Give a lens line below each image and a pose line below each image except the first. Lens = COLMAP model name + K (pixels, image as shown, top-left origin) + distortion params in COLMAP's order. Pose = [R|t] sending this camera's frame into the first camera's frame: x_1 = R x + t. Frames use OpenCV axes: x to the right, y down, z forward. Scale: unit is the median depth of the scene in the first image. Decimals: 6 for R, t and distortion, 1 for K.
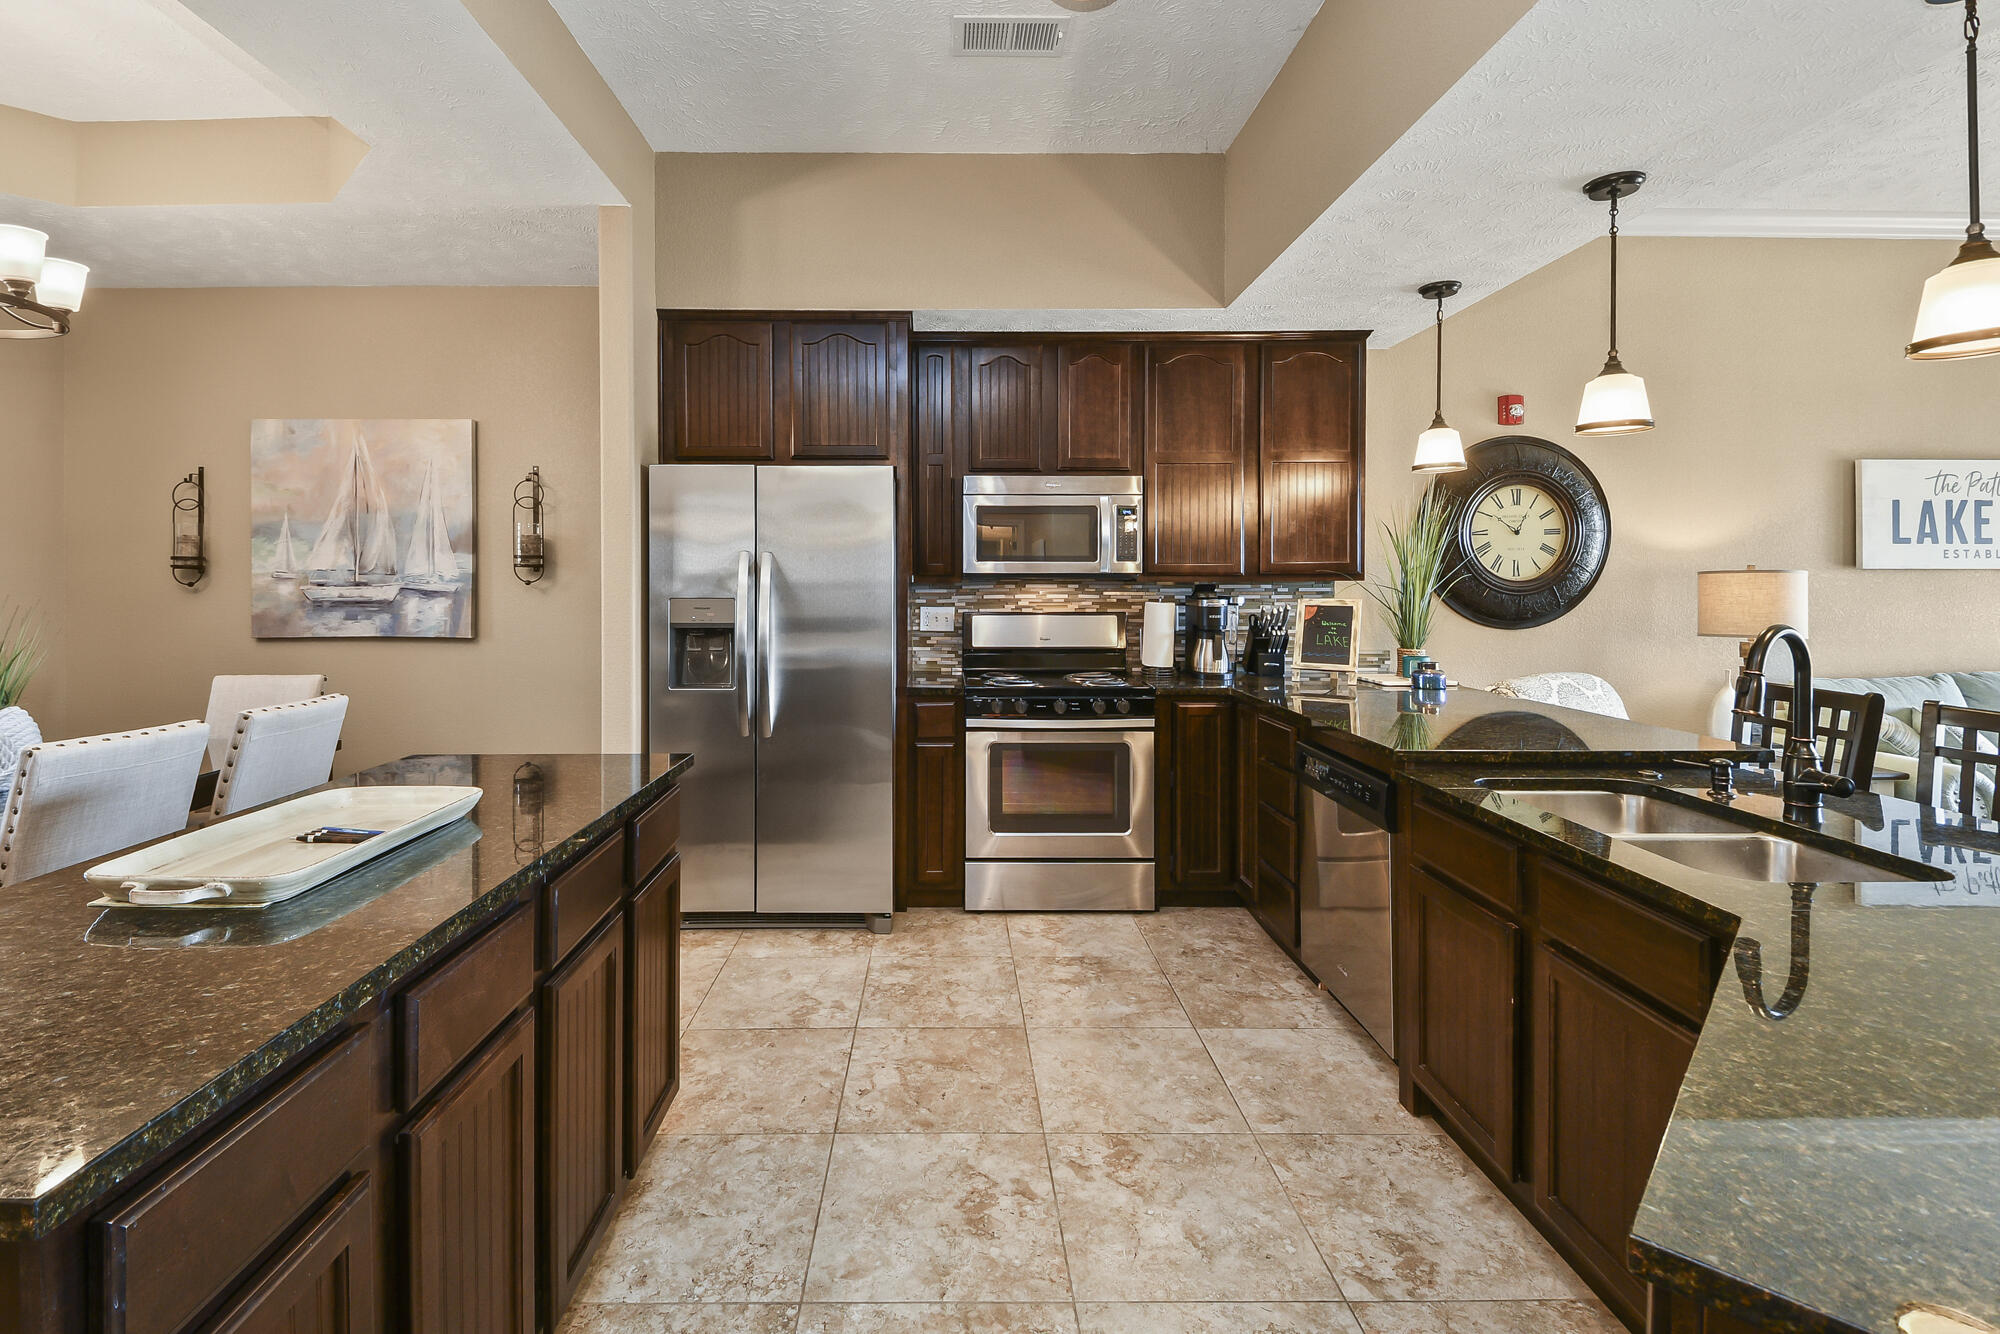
lens RADIAL K [[890.1, 0, 936.4], [0, 890.1, 584.2], [0, 0, 1]] dist [0.007470, -0.000353]
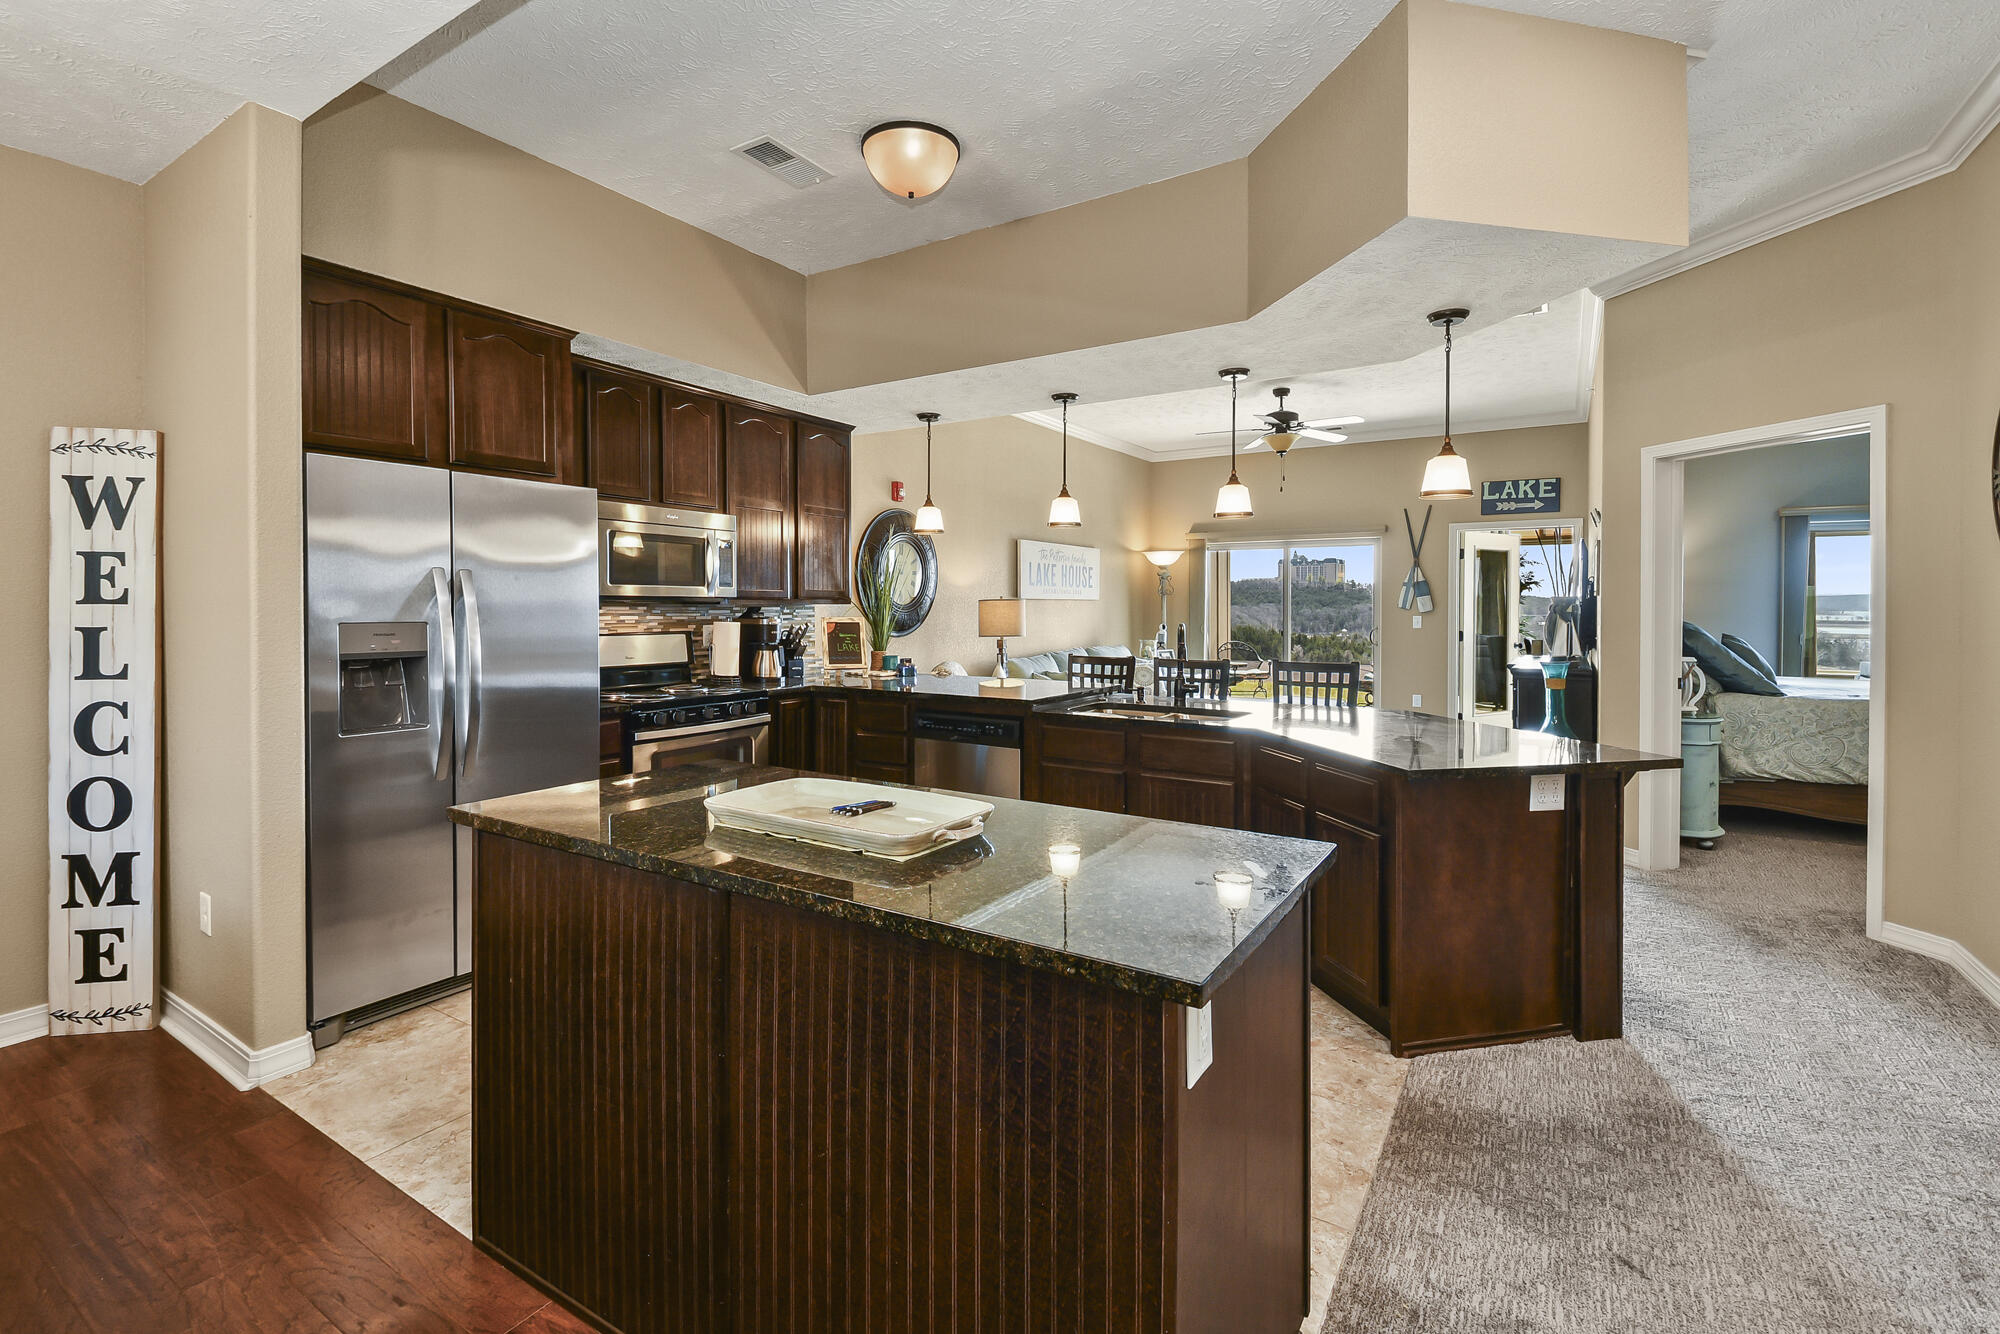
lens RADIAL K [[878.4, 0, 1009.6], [0, 878.4, 604.0], [0, 0, 1]] dist [0.014033, -0.013848]
pose [[0.538524, 0.003390, 0.842603, -0.527092], [-0.002332, 0.999994, -0.002532, -0.000899], [-0.842607, -0.000602, 0.538529, 0.051164]]
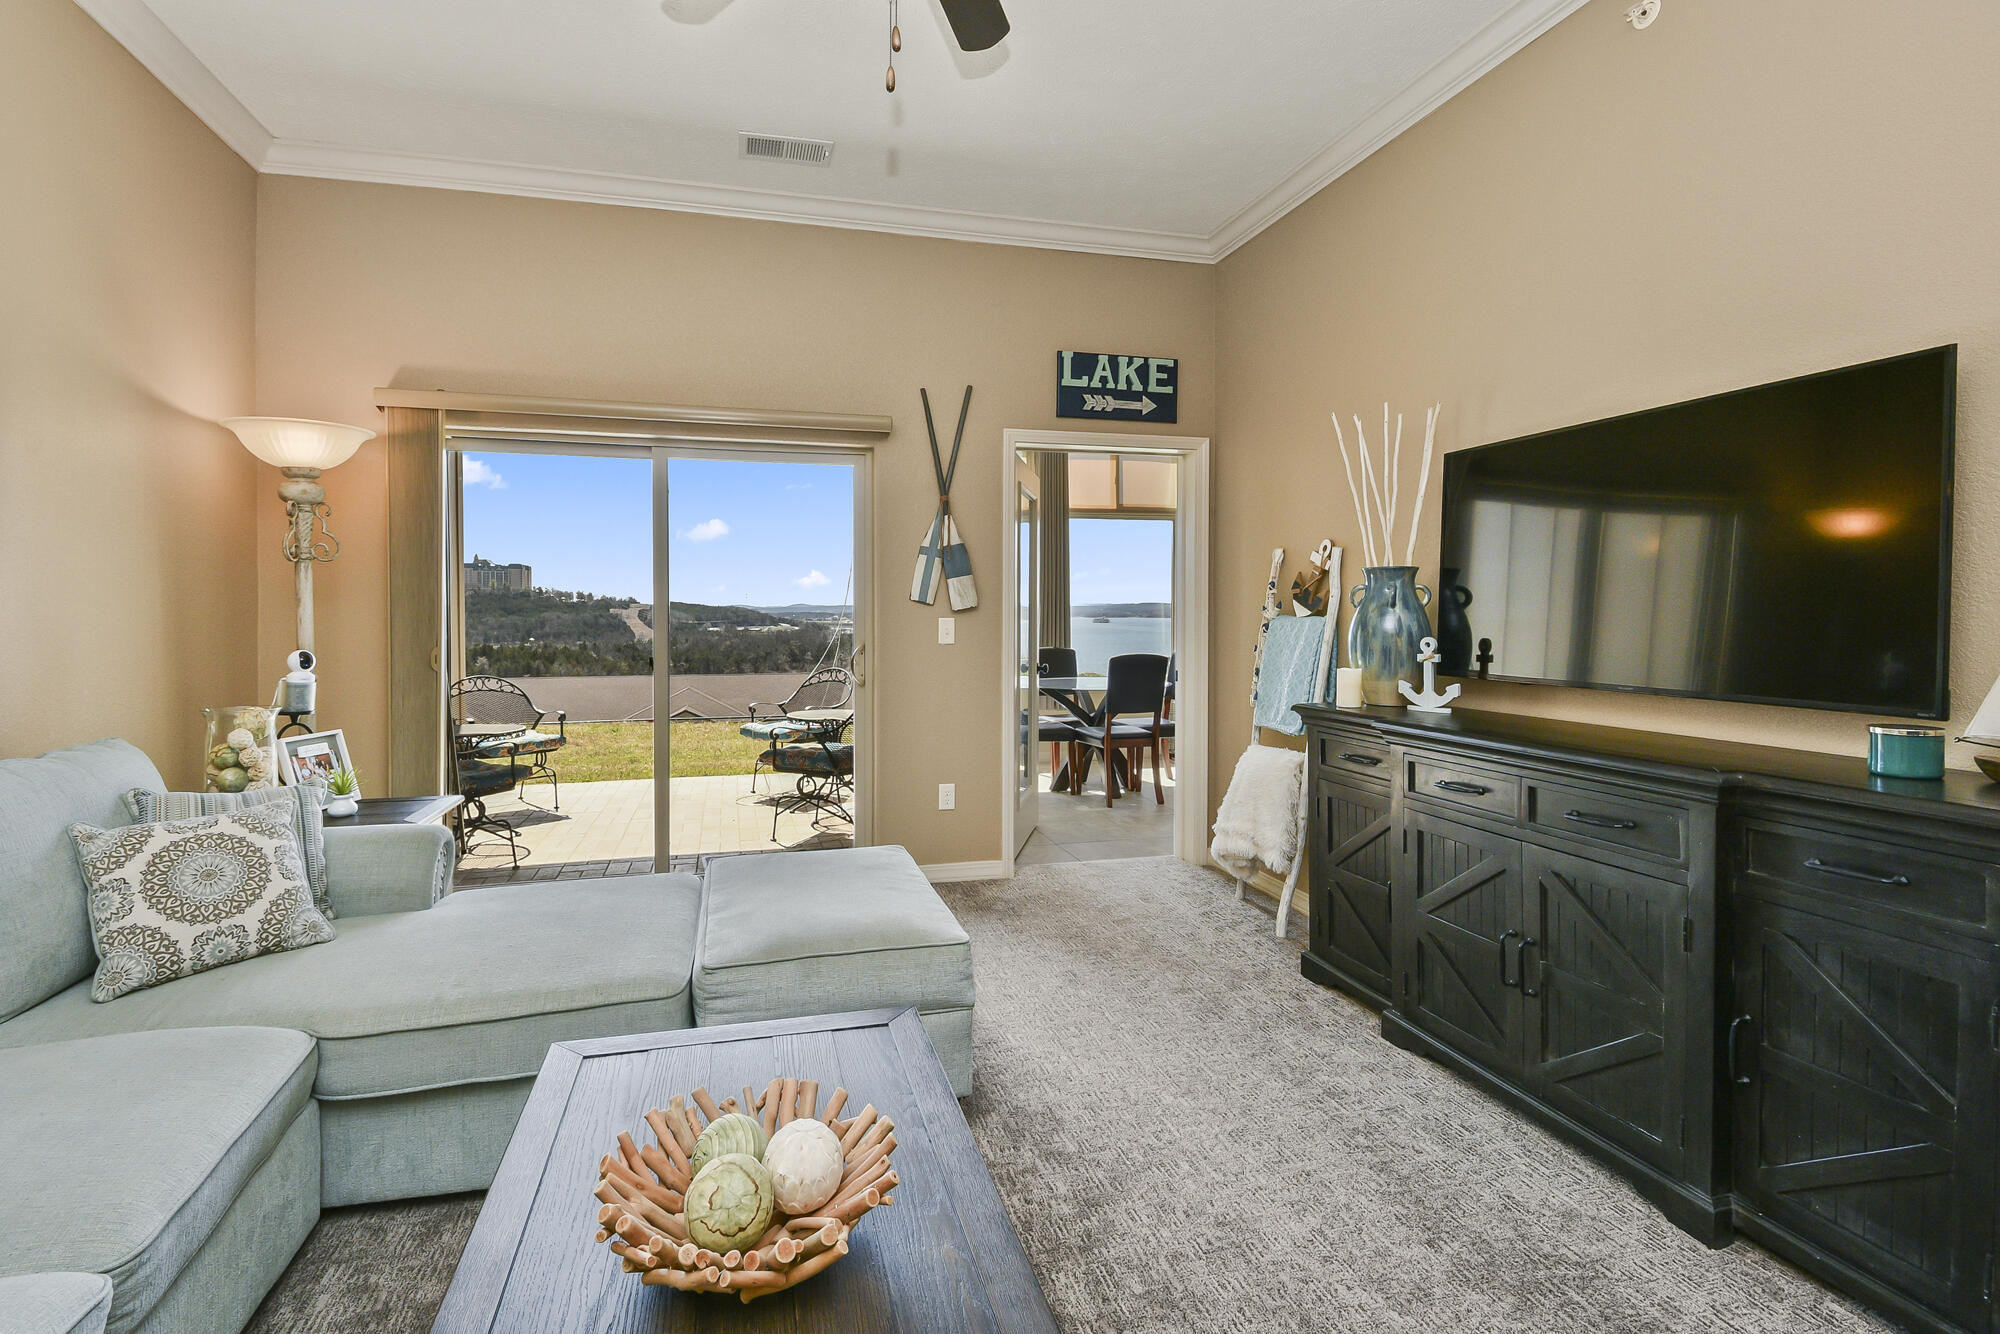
lens RADIAL K [[878.4, 0, 937.6], [0, 878.4, 631.4], [0, 0, 1]] dist [0.014033, -0.013848]
pose [[-0.225187, -0.018842, 0.974133, 0.813358], [0.003147, 0.999794, 0.020066, 0.016953], [-0.974310, 0.007585, -0.225081, 0.607462]]
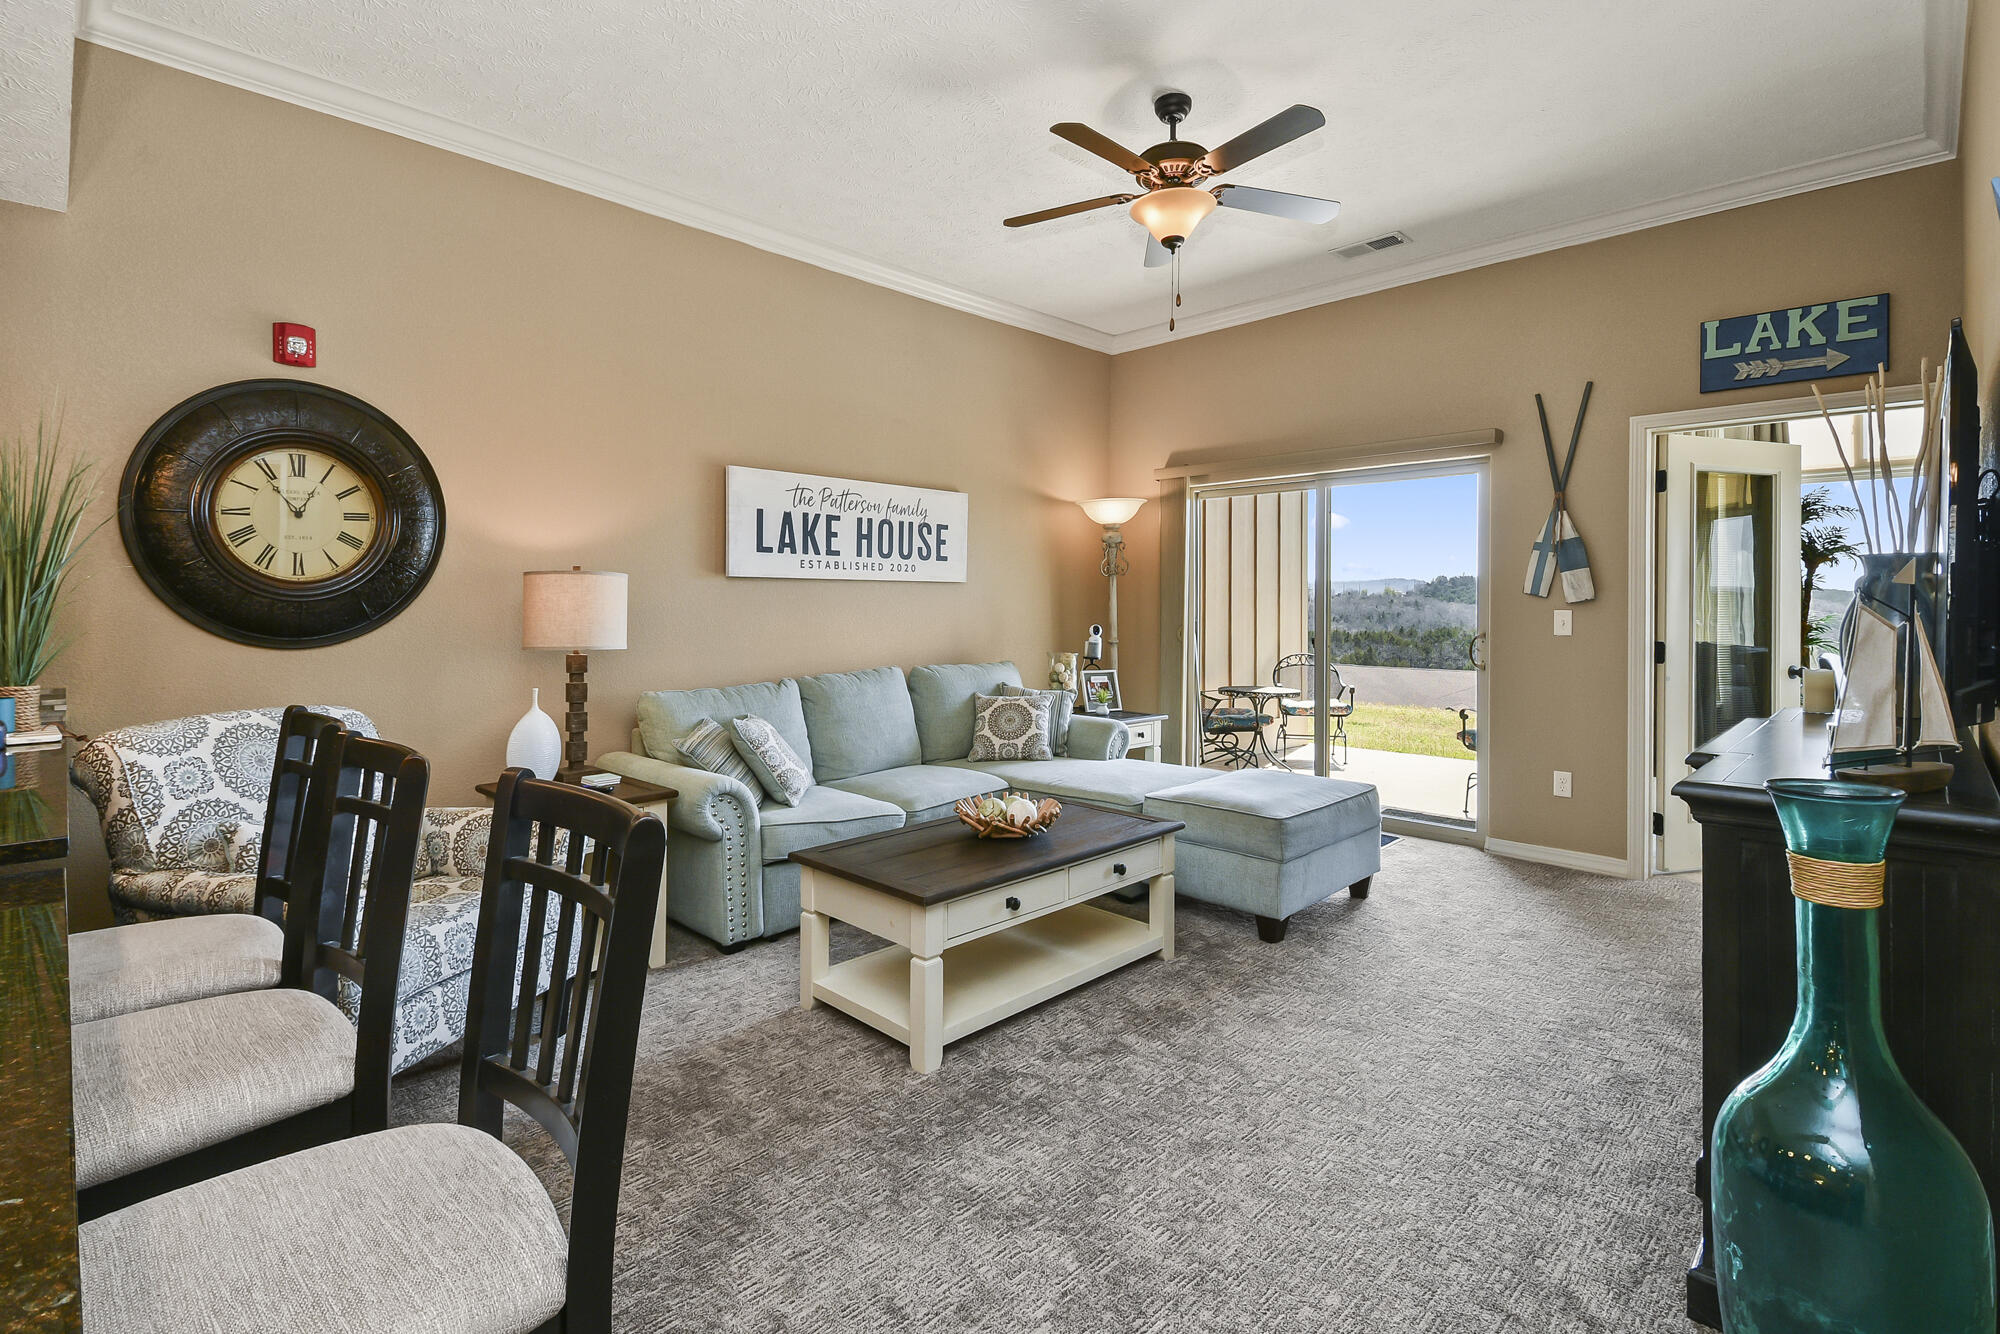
lens RADIAL K [[931.1, 0, 1025.3], [0, 931.1, 621.7], [0, 0, 1]] dist [-0.001057, -0.002591]
pose [[0.693375, -0.011989, 0.720477, 0.544095], [0.000423, 0.999868, 0.016231, 0.017873], [-0.720576, -0.010949, 0.693289, 0.053781]]
